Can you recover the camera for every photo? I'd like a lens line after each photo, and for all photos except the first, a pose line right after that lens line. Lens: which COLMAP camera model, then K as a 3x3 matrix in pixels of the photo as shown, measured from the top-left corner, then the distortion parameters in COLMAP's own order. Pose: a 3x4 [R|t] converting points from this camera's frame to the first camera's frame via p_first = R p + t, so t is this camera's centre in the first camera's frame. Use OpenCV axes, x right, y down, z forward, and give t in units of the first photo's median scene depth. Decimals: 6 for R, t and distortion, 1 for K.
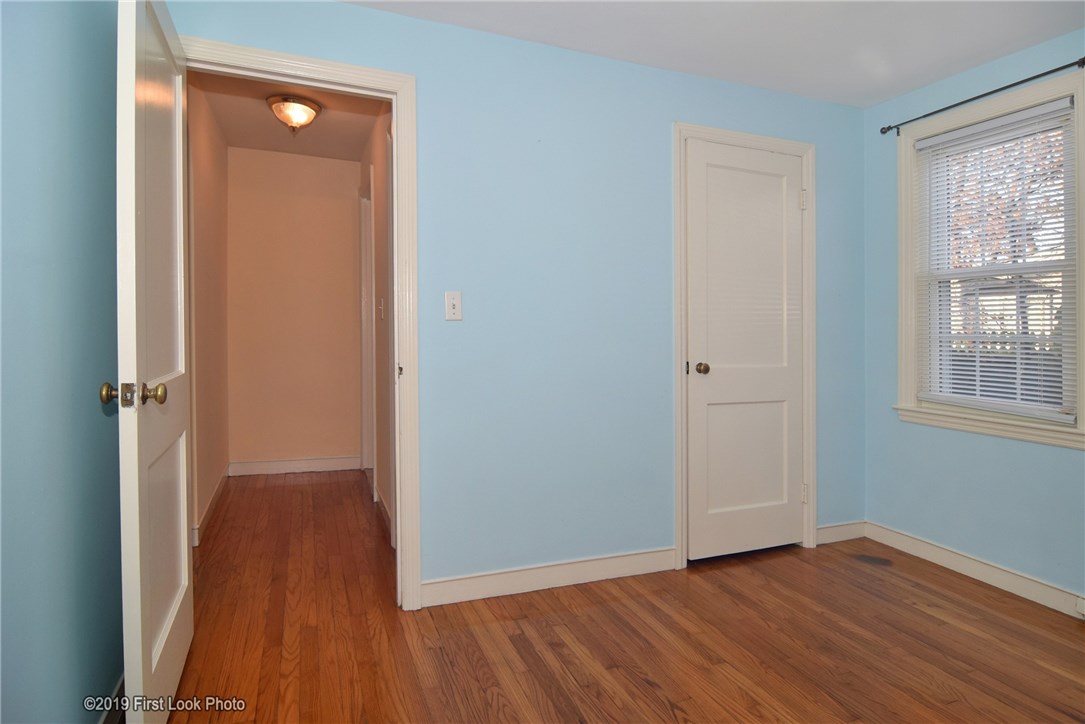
lens RADIAL K [[611.4, 0, 546.4], [0, 611.4, 351.4], [0, 0, 1]] dist [-0.014310, -0.002067]
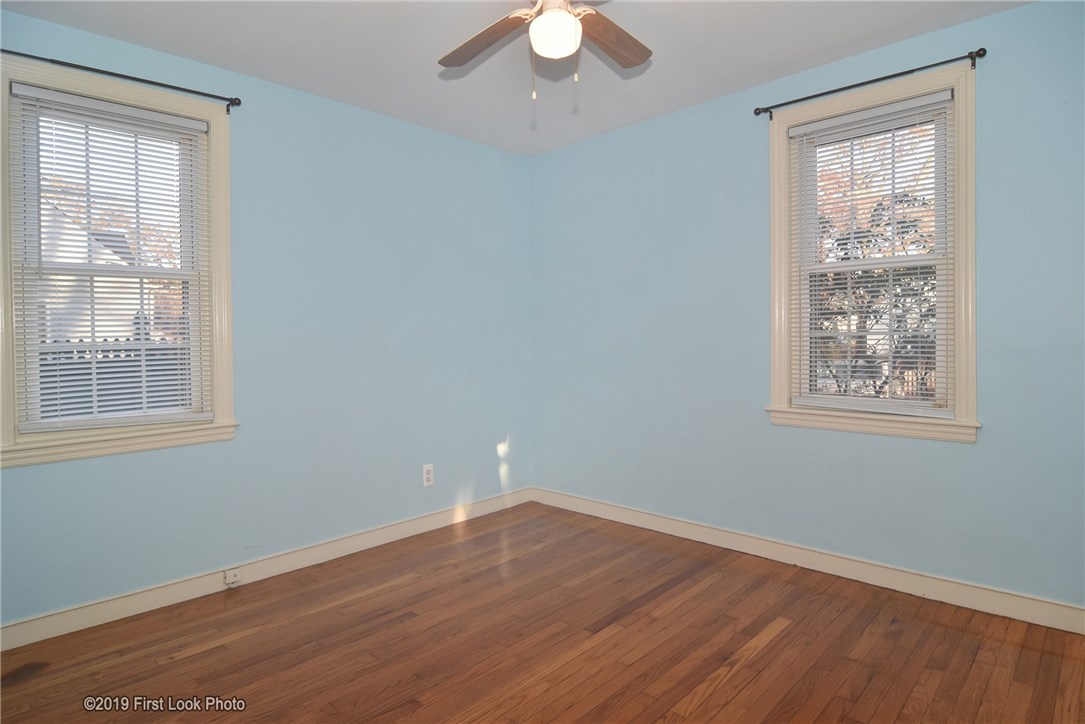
lens RADIAL K [[611.4, 0, 546.9], [0, 611.4, 355.8], [0, 0, 1]] dist [-0.014310, -0.002067]
pose [[-0.439734, -0.028845, 0.897665, -0.364416], [0.042267, 0.997712, 0.052764, -0.028352], [-0.897133, 0.061144, -0.437509, 0.853183]]
